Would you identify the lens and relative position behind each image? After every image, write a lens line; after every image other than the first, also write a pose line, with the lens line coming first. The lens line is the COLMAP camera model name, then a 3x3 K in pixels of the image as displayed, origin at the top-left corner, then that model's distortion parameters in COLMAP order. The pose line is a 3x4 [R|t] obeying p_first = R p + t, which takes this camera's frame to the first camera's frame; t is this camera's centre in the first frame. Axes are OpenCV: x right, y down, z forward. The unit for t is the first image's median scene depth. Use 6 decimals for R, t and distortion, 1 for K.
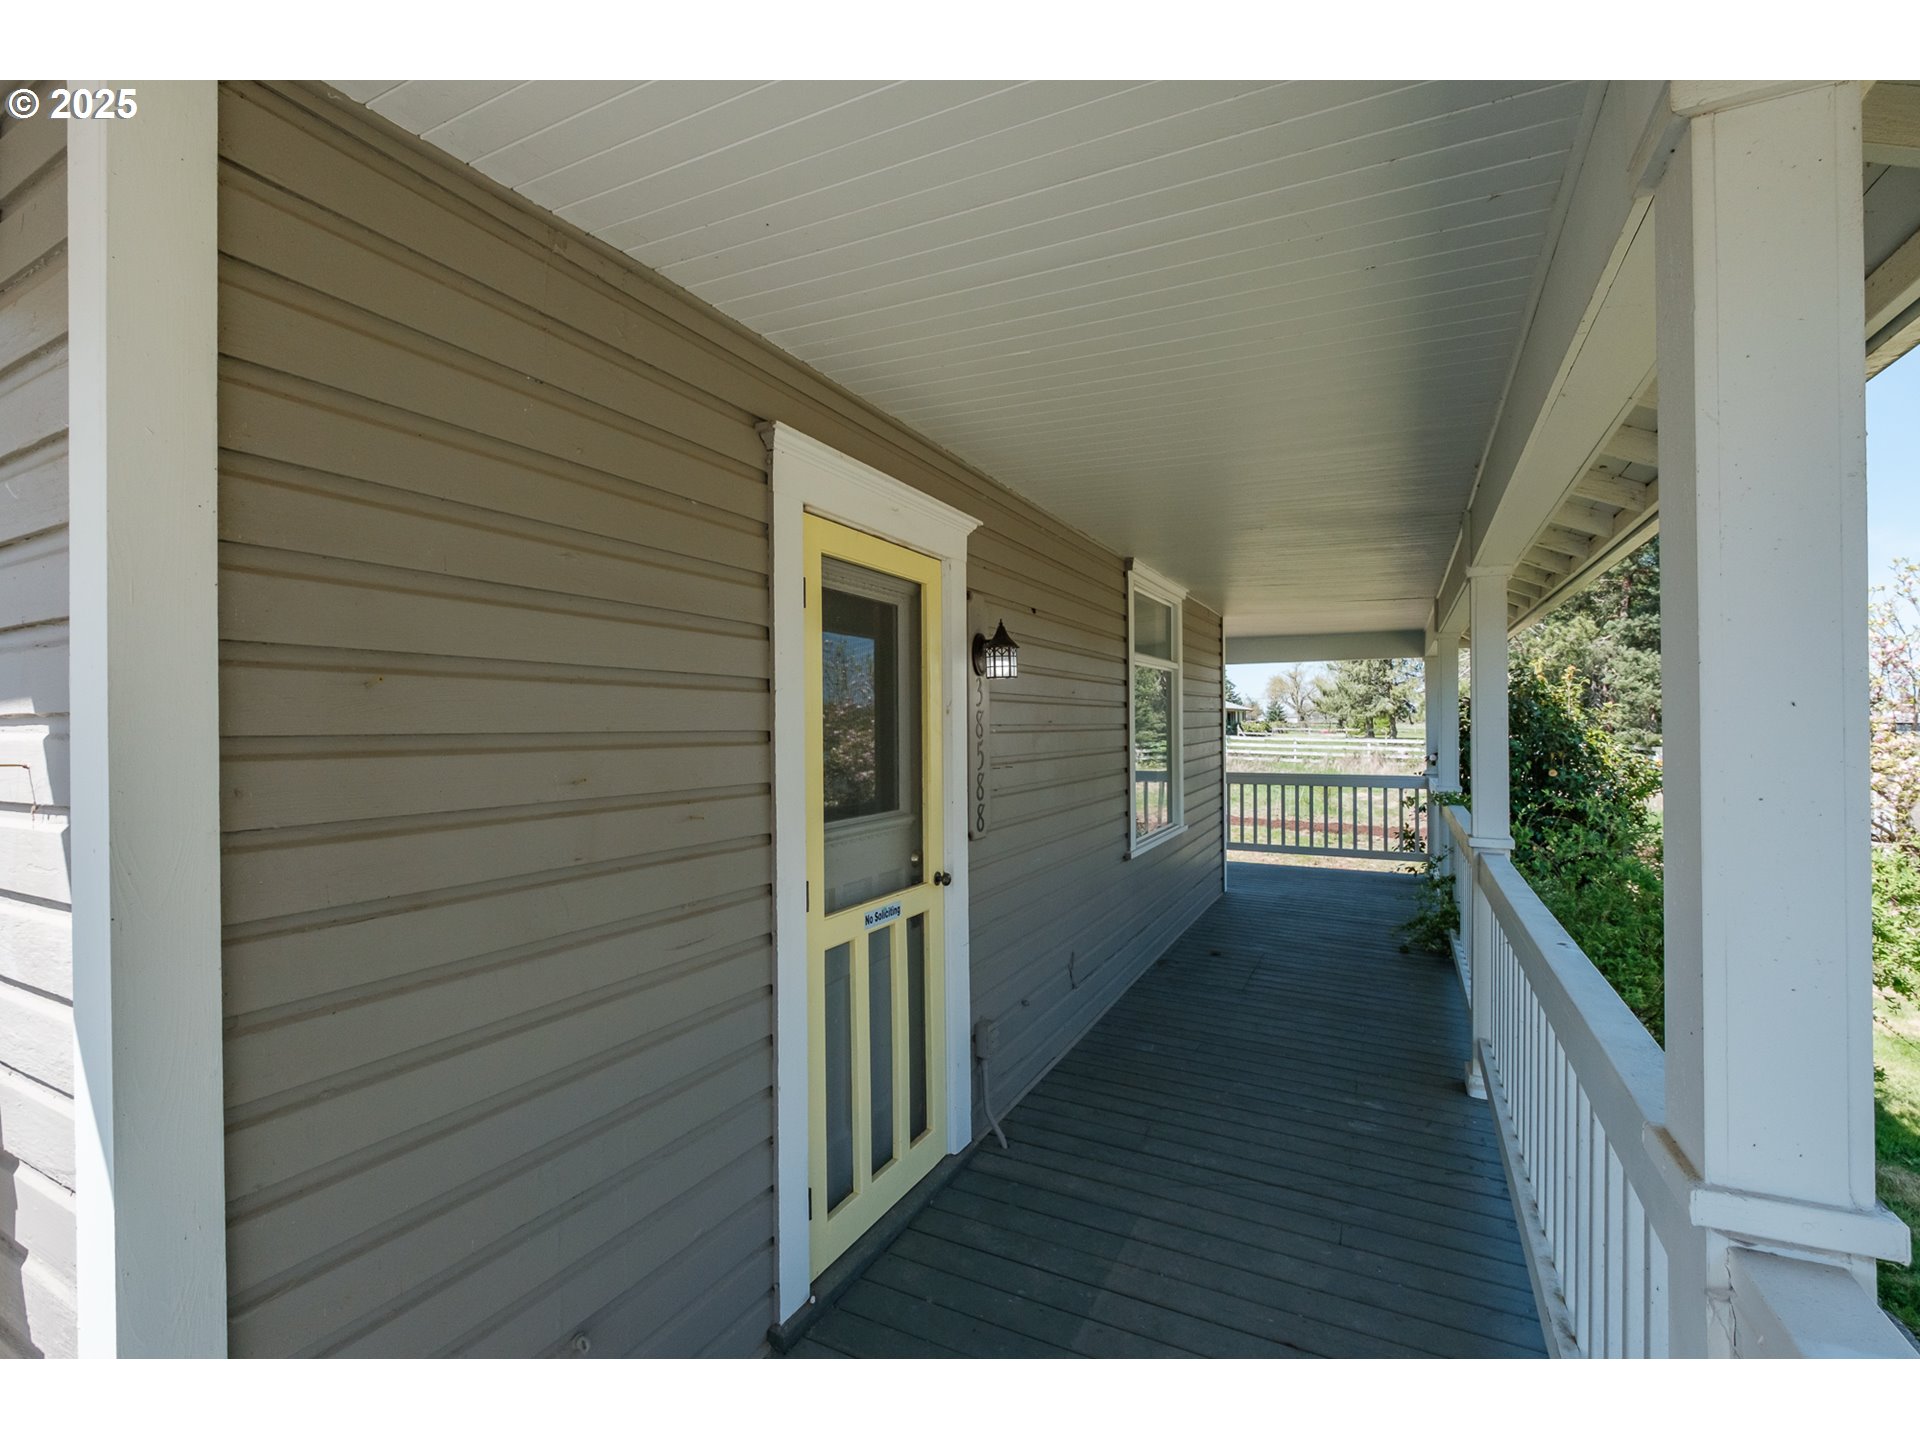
lens RADIAL K [[861.1, 0, 949.9], [0, 861.1, 712.7], [0, 0, 1]] dist [0.000160, -0.000027]
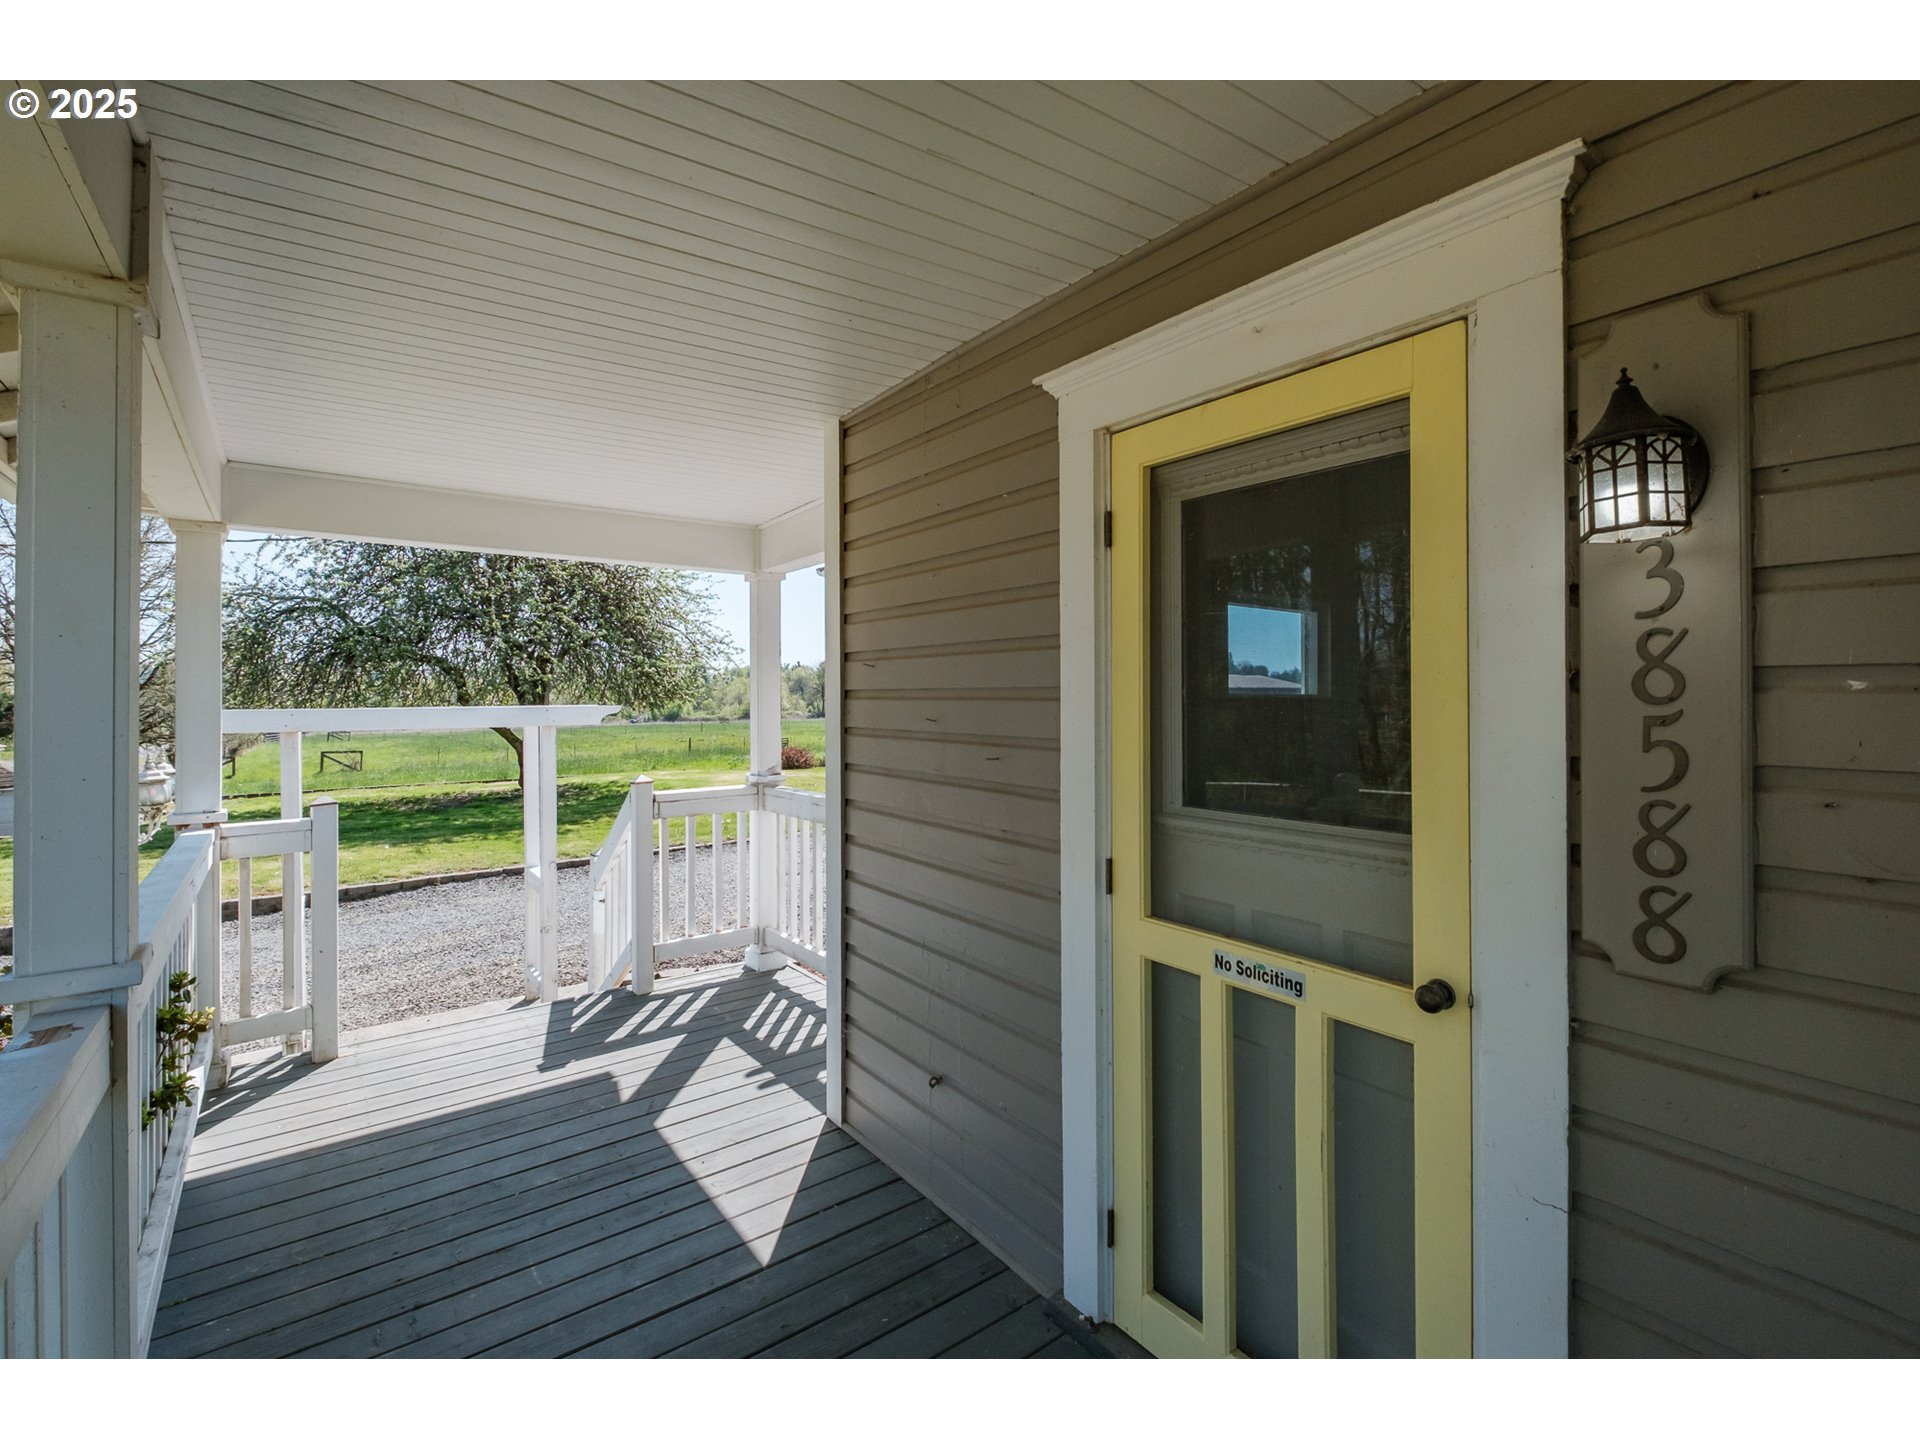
lens RADIAL K [[861.1, 0, 949.9], [0, 861.1, 712.7], [0, 0, 1]] dist [0.000160, -0.000027]
pose [[-0.449315, 0.010351, -0.893314, 0.596306], [0.006128, 0.999945, 0.008505, 0.033556], [0.893353, -0.001653, -0.449353, 1.084441]]
